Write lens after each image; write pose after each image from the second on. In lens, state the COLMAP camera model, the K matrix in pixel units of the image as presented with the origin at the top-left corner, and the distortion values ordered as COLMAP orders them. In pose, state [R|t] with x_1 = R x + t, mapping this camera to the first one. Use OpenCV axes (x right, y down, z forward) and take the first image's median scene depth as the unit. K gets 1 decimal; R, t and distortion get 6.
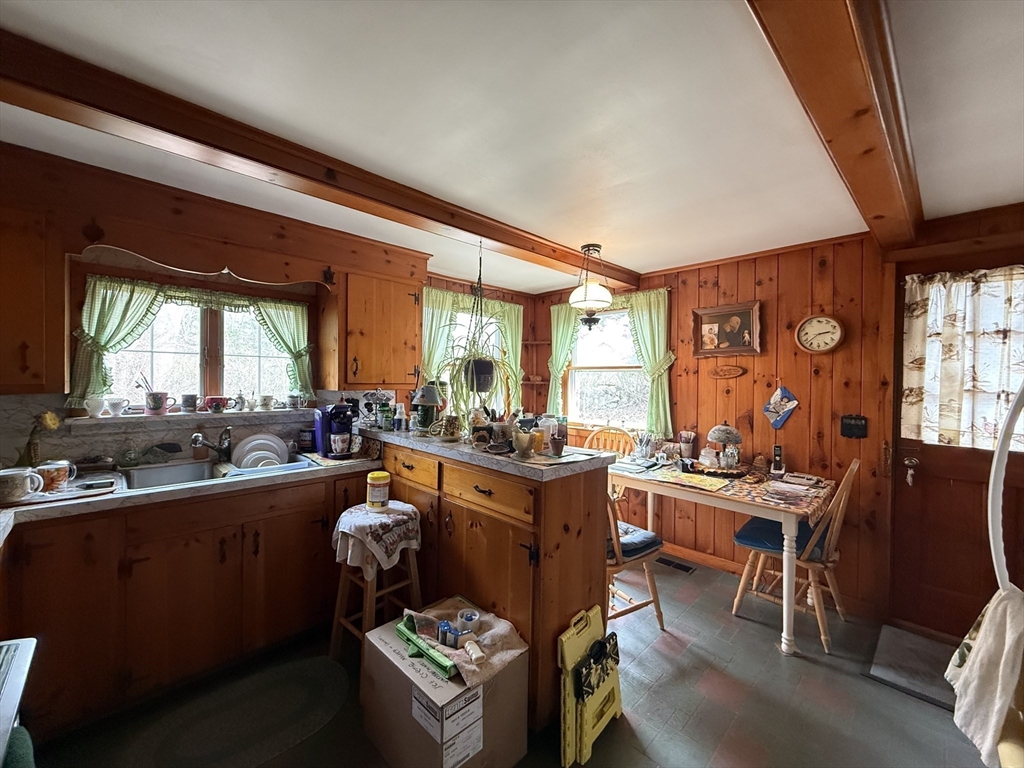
lens RADIAL K [[407.0, 0, 515.7], [0, 407.0, 384.2], [0, 0, 1]] dist [-0.000831, 0.000606]
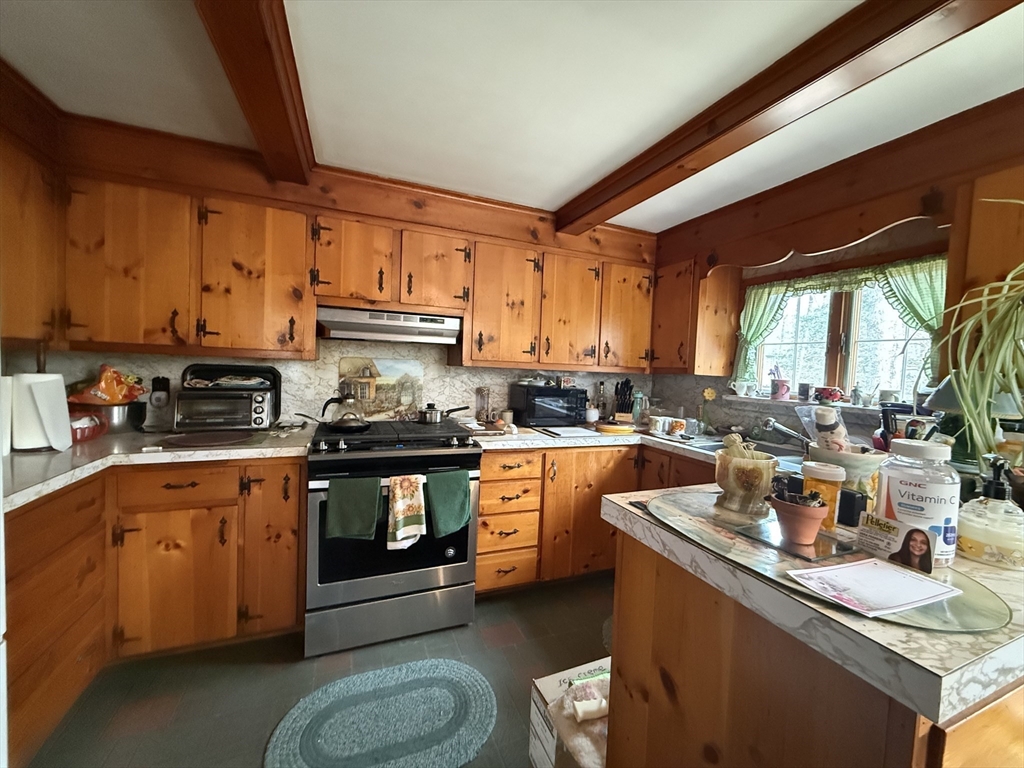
lens RADIAL K [[407.0, 0, 517.8], [0, 407.0, 383.6], [0, 0, 1]] dist [-0.000831, 0.000606]
pose [[-0.367247, 0.026987, -0.929732, 0.386720], [-0.036495, 0.998391, 0.043396, 0.007291], [0.929407, 0.049868, -0.365672, 0.714611]]
